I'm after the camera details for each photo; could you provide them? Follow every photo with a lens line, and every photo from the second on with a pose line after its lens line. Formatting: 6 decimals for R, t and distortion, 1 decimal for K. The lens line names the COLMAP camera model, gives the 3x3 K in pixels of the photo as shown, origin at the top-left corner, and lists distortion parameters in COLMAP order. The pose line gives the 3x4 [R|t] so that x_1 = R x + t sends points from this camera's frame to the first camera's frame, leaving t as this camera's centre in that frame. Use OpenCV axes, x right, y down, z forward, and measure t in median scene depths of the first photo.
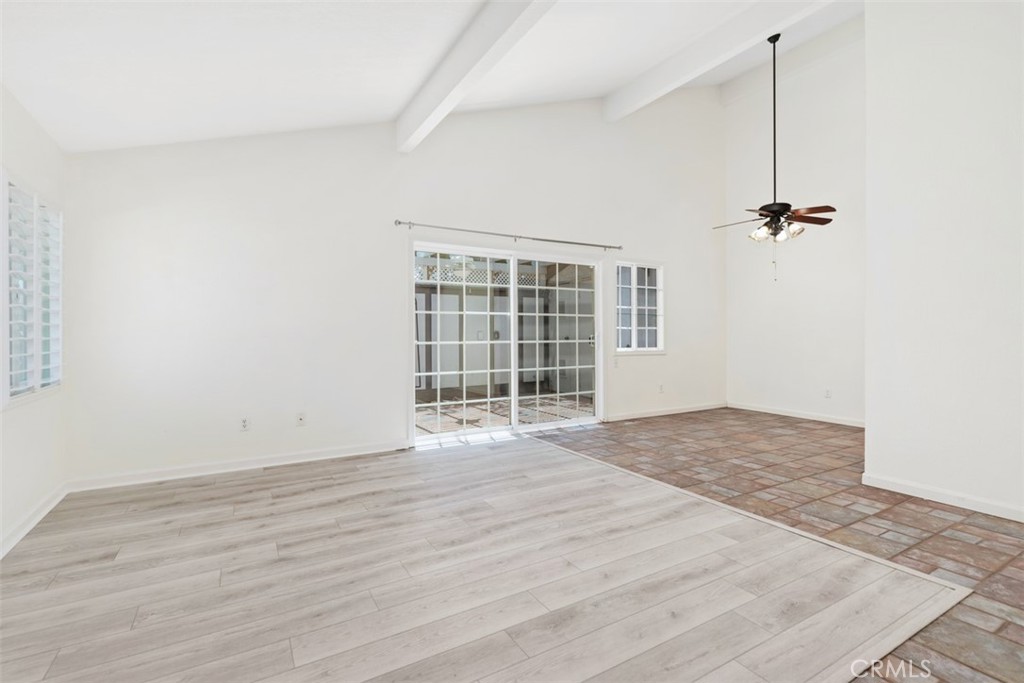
lens RADIAL K [[471.0, 0, 515.0], [0, 471.0, 330.5], [0, 0, 1]] dist [0.002040, -0.000296]
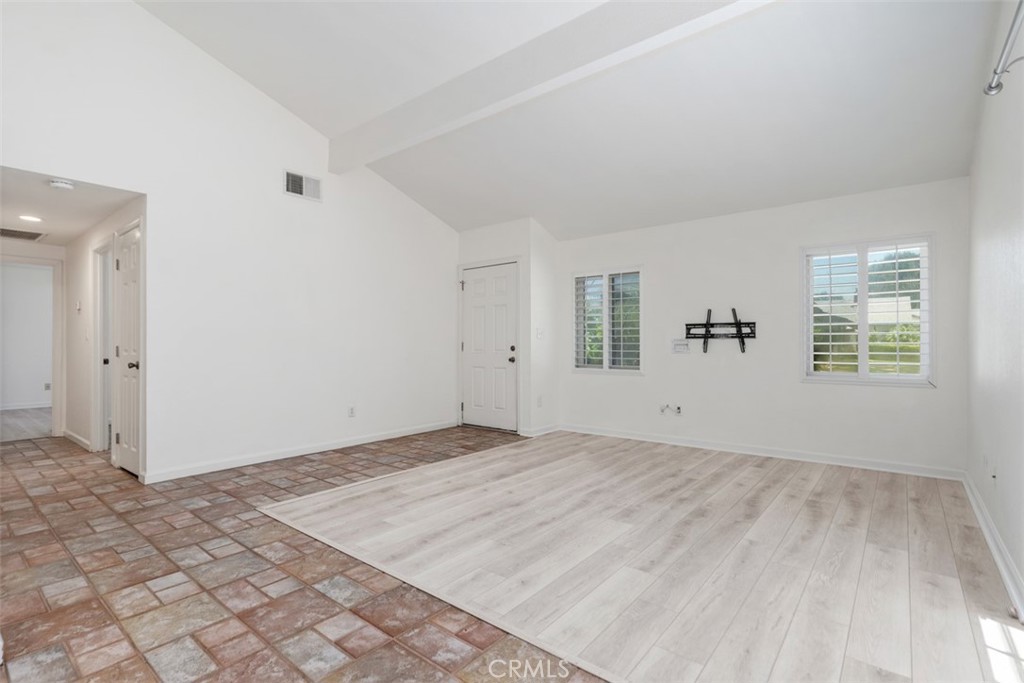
lens RADIAL K [[478.9, 0, 510.8], [0, 478.9, 340.0], [0, 0, 1]] dist [-0.001169, 0.000100]
pose [[-0.939015, 0.001834, -0.343871, 0.485279], [0.006042, 0.999919, -0.011166, 0.015000], [0.343823, -0.012563, -0.938951, 1.851701]]
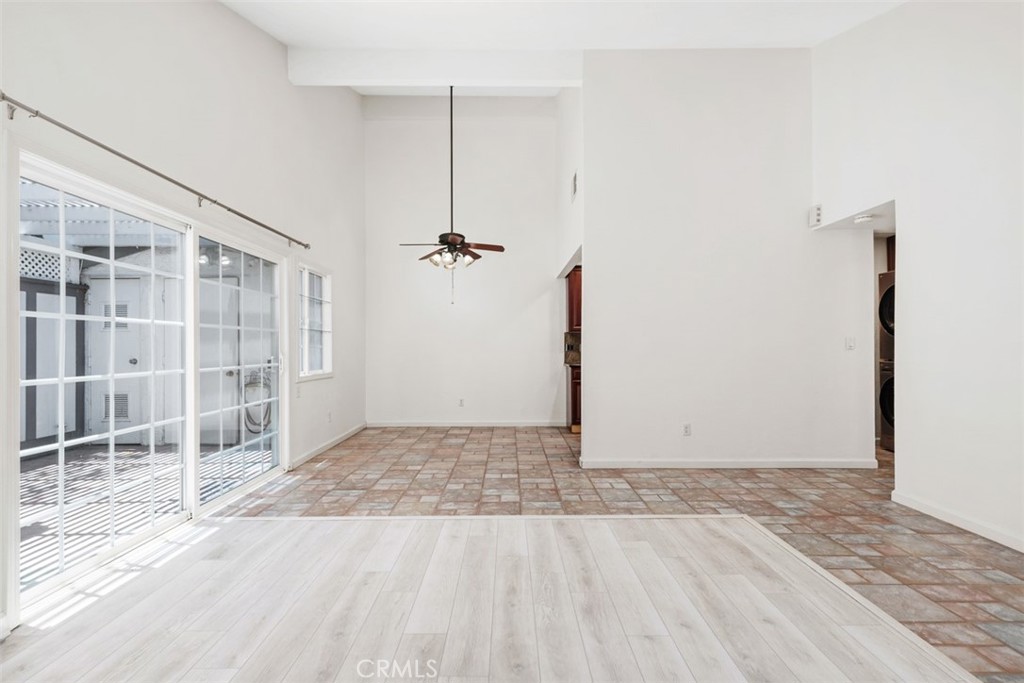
lens RADIAL K [[464.4, 0, 509.3], [0, 464.4, 341.3], [0, 0, 1]] dist [0.005953, -0.000062]
pose [[0.504621, 0.010088, 0.863282, -0.546671], [-0.002597, 0.999945, -0.010167, -0.014857], [-0.863337, 0.002888, 0.504619, 0.598383]]
